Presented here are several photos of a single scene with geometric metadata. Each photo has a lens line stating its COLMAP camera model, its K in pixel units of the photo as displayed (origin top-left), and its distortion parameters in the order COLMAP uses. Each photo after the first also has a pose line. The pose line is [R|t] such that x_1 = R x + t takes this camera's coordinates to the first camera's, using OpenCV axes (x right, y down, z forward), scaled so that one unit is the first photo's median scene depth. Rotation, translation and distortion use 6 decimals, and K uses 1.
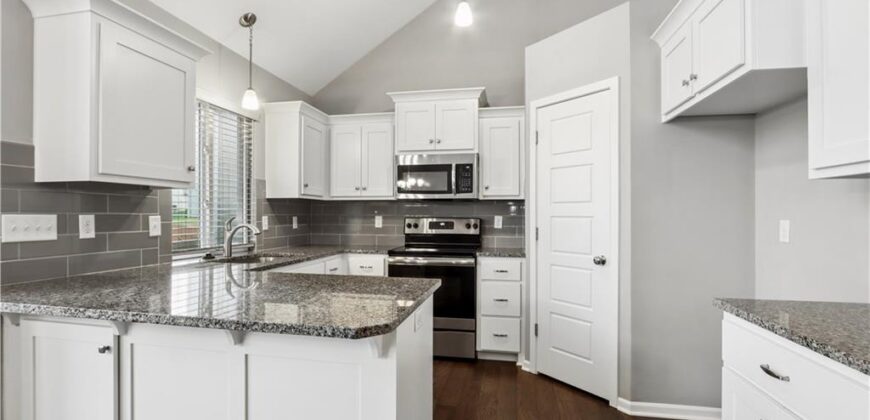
lens RADIAL K [[423.2, 0, 425.8], [0, 423.2, 212.8], [0, 0, 1]] dist [-0.002981, -0.000631]
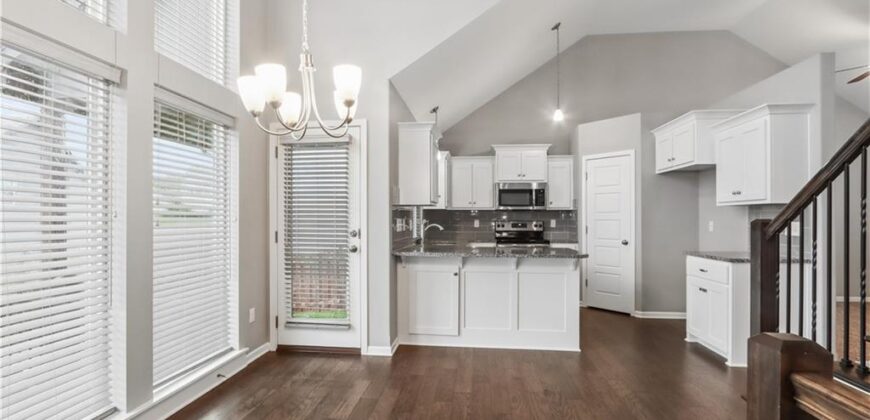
lens RADIAL K [[423.2, 0, 440.5], [0, 423.2, 214.6], [0, 0, 1]] dist [-0.002981, -0.000631]
pose [[0.994109, -0.000941, 0.108383, -0.492260], [0.001283, 0.999994, -0.003093, -0.008015], [-0.108380, 0.003214, 0.994104, -0.646000]]
